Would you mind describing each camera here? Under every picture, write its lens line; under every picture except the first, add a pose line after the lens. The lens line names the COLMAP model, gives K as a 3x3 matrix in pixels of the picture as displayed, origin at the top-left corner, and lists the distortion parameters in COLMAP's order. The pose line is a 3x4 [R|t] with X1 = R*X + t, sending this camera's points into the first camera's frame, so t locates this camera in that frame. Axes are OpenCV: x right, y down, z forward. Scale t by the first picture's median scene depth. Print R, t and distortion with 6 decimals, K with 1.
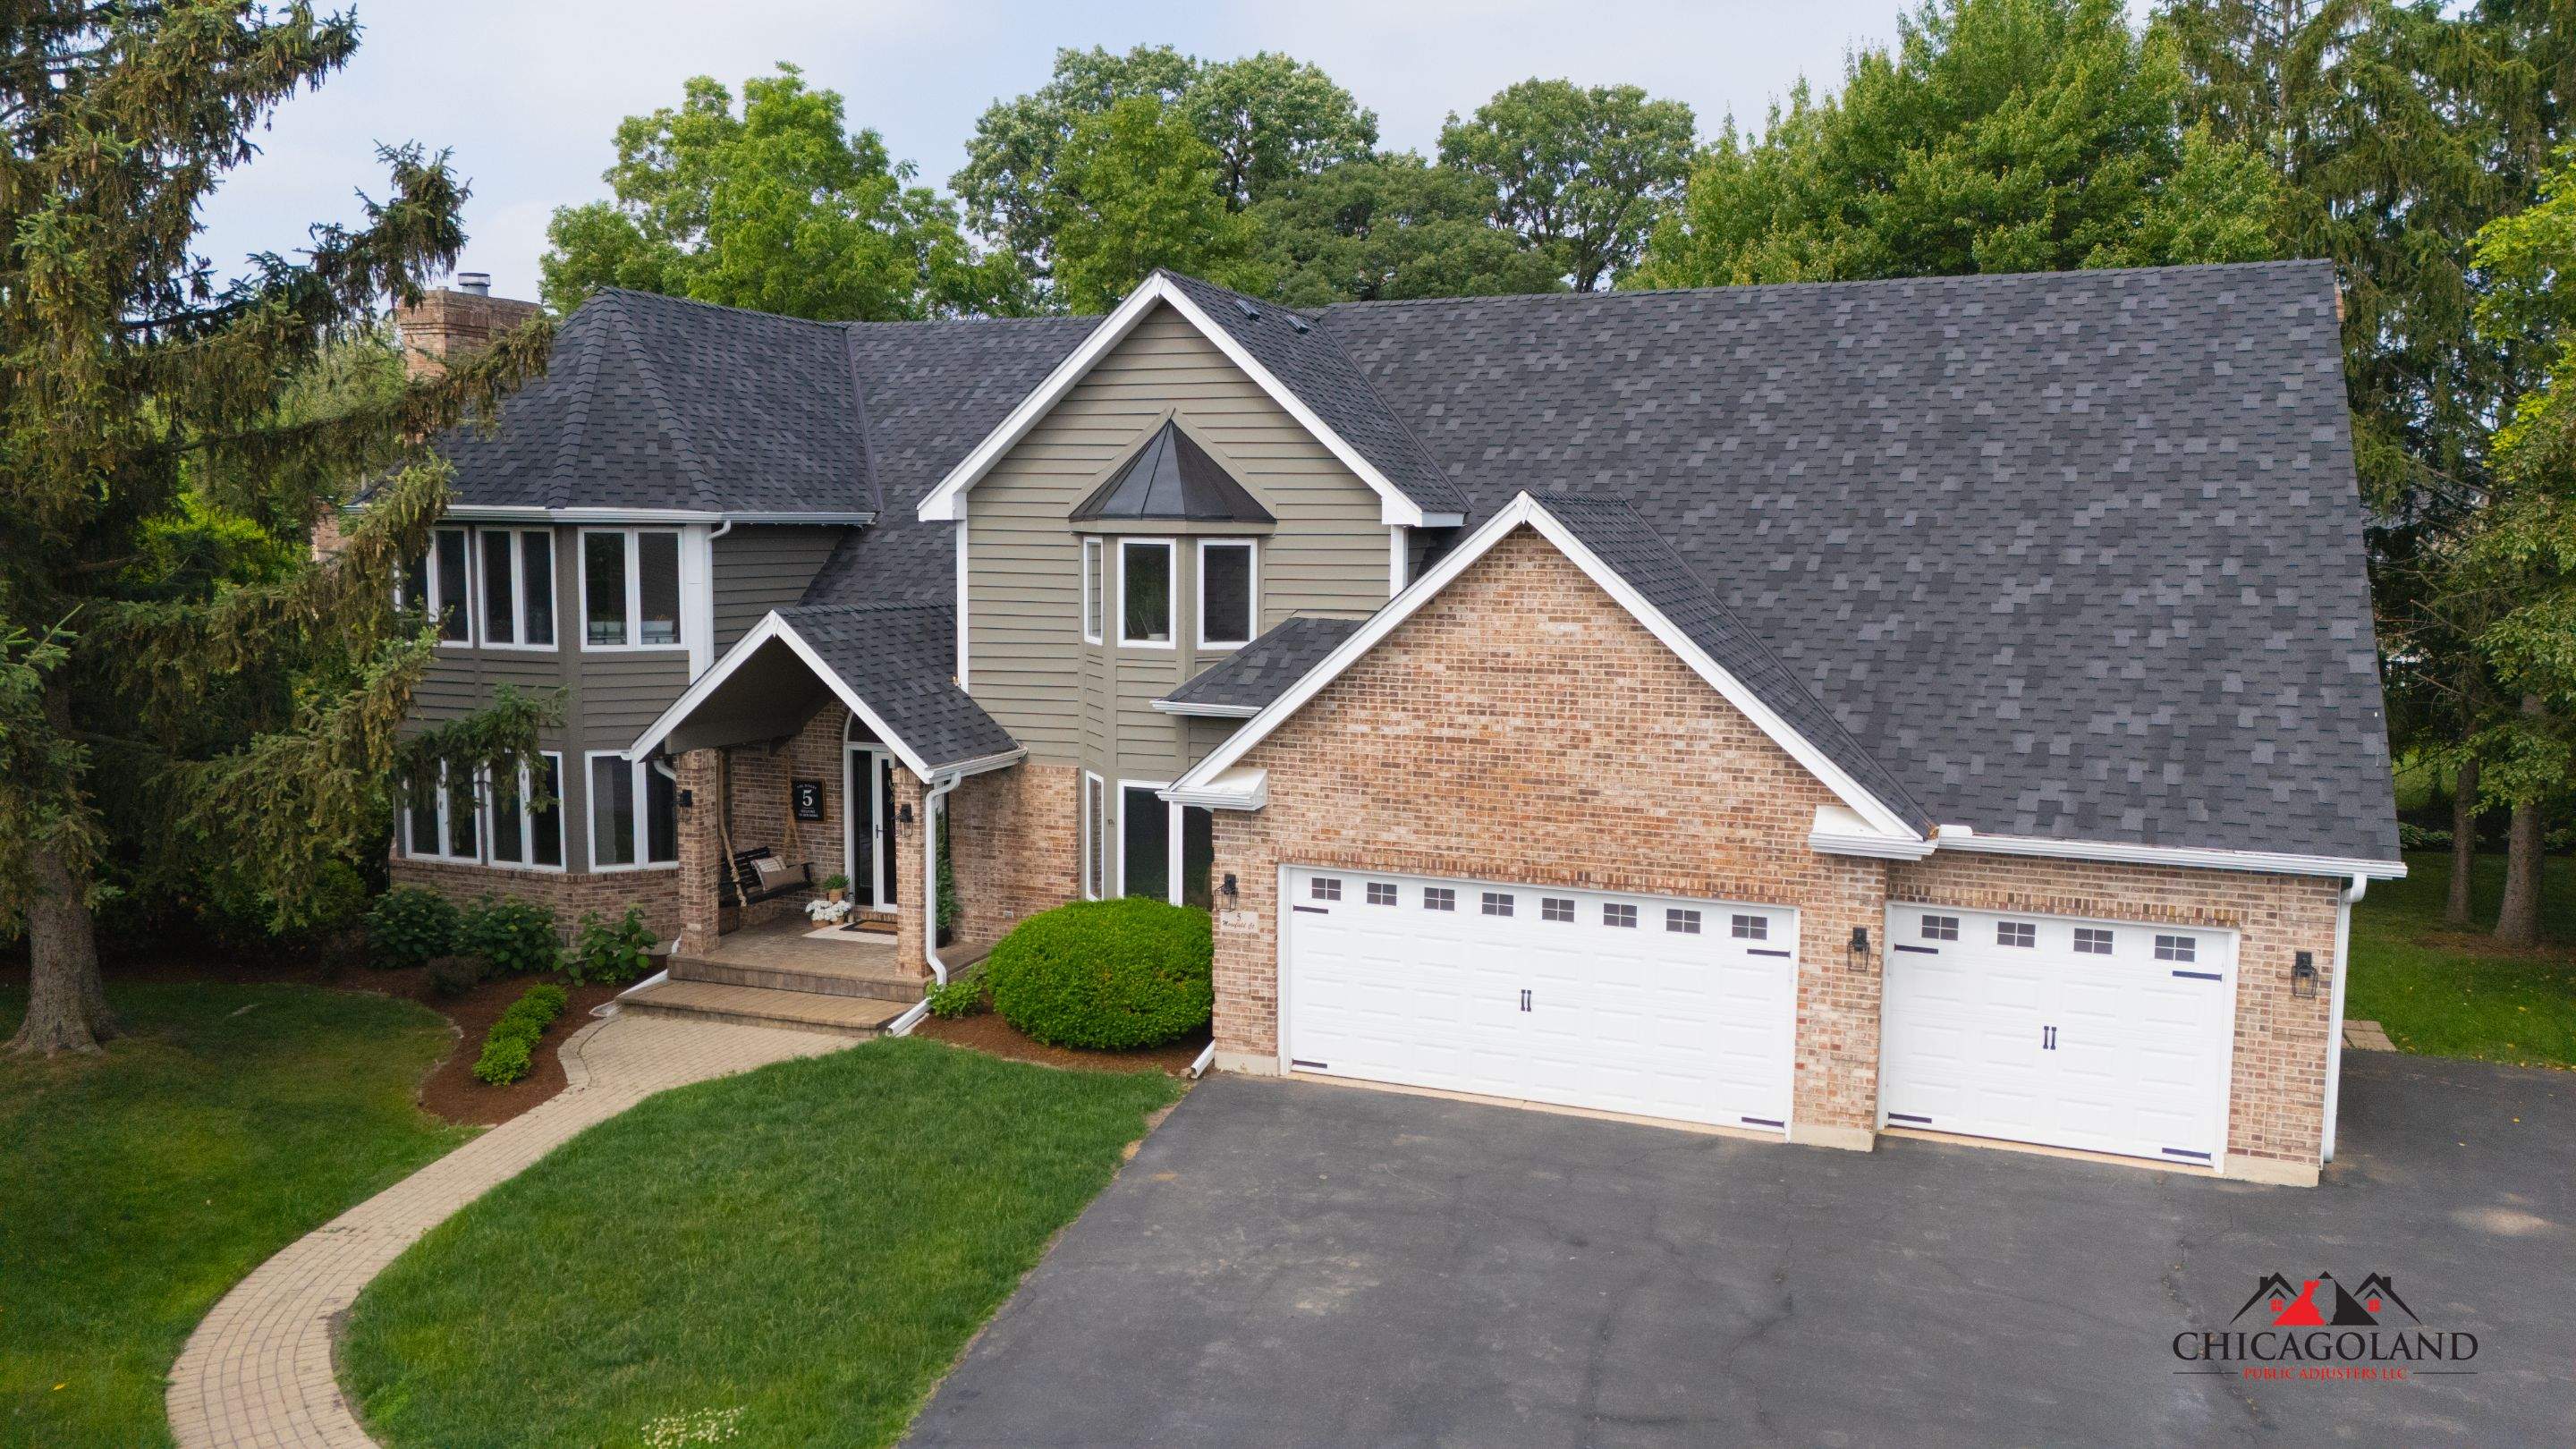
lens RADIAL K [[1913.5, 0, 1313.2], [0, 1913.5, 720.9], [0, 0, 1]] dist [0.058944, -0.008060]
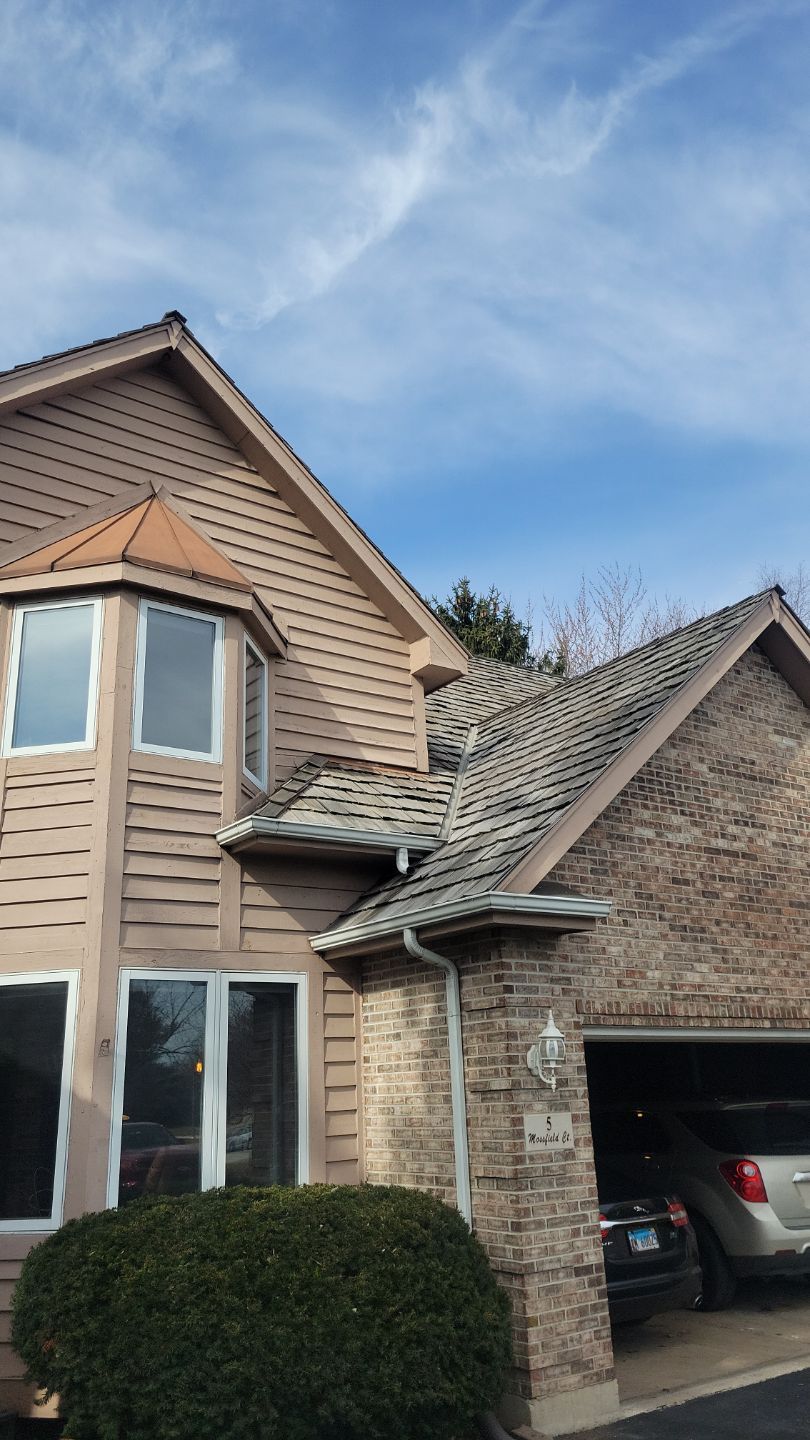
lens RADIAL K [[1067.3, 0, 402.3], [0, 1067.3, 691.2], [0, 0, 1]] dist [0.063681, -0.049465]
pose [[0.558114, 0.265138, 0.786264, -0.371631], [0.134822, 0.906006, -0.401218, 0.108359], [-0.818738, 0.329931, 0.469908, 0.823965]]
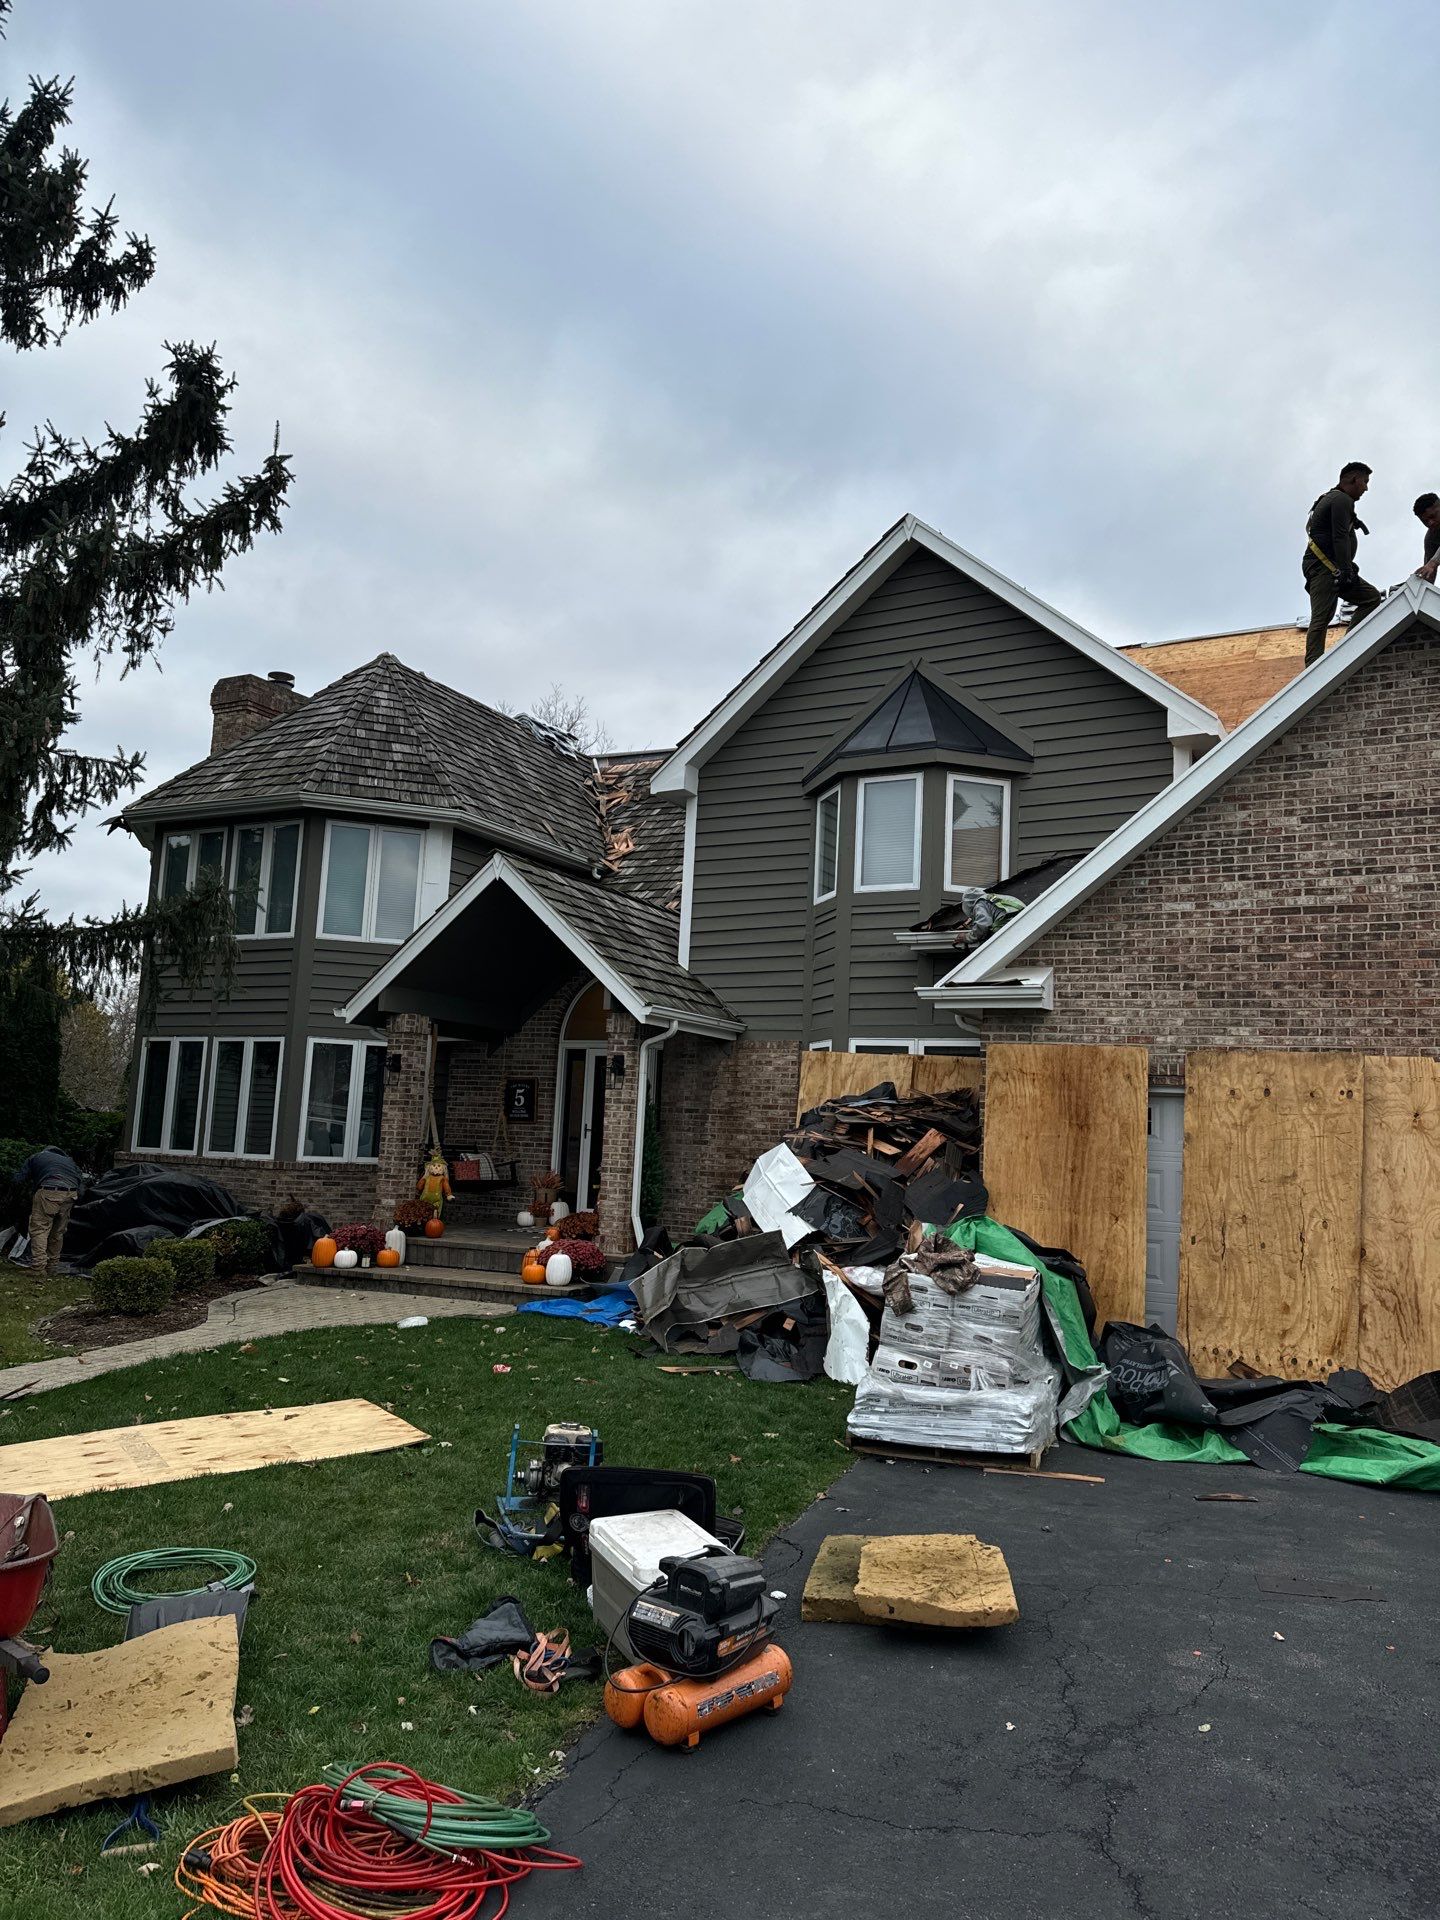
lens RADIAL K [[1322.0, 0, 720.0], [0, 1322.0, 960.0], [0, 0, 1]] dist [0.186334, -0.417678]
pose [[0.990492, 0.016335, -0.136597, -0.085777], [-0.049055, 0.969592, -0.239759, 0.163247], [0.128527, 0.244180, 0.961175, 0.422102]]
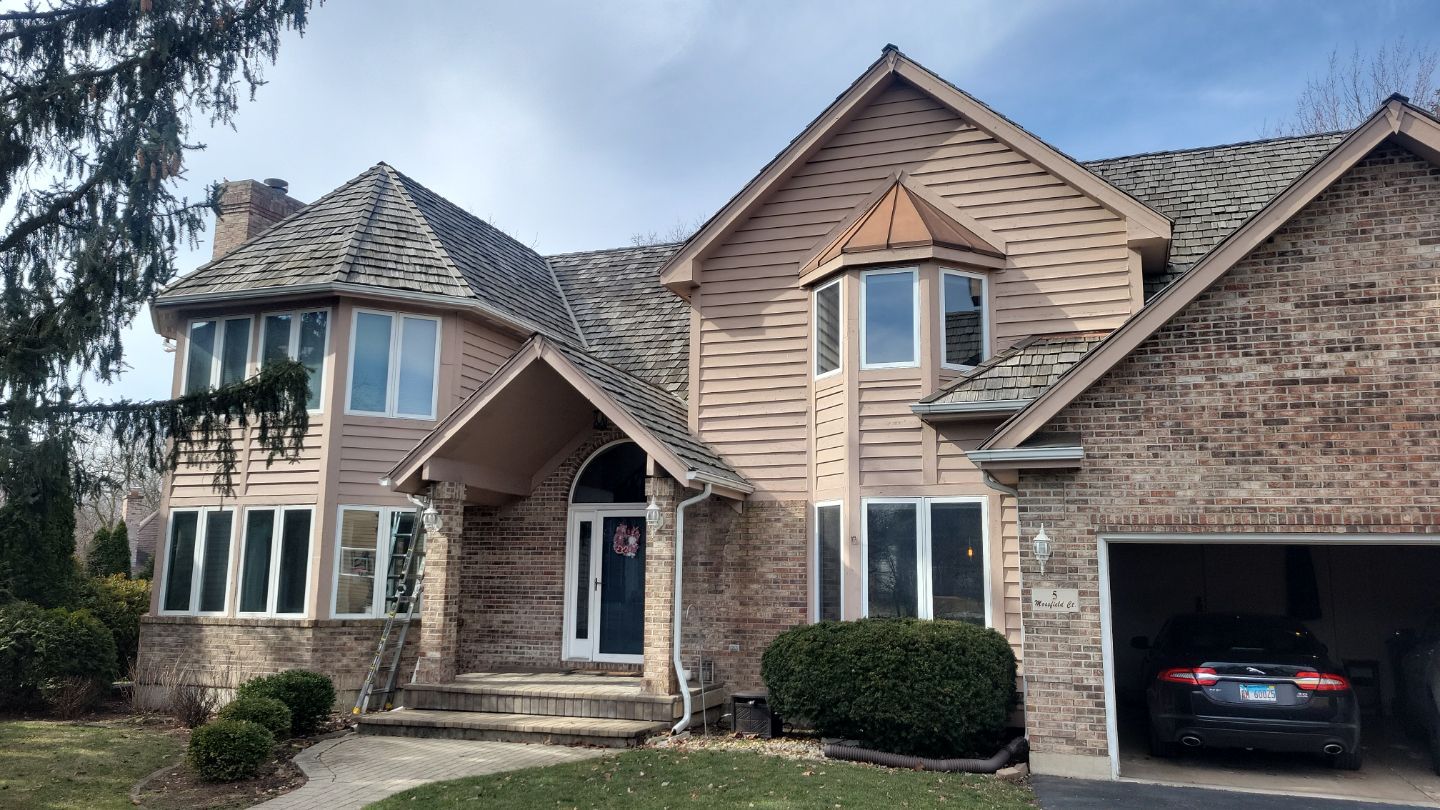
lens RADIAL K [[1067.3, 0, 720.0], [0, 1067.3, 405.0], [0, 0, 1]] dist [0.063681, -0.049465]
pose [[0.999897, 0.008325, 0.011683, -0.204515], [-0.004843, 0.962472, -0.271338, 0.154178], [-0.013504, 0.271253, 0.962413, 0.478125]]
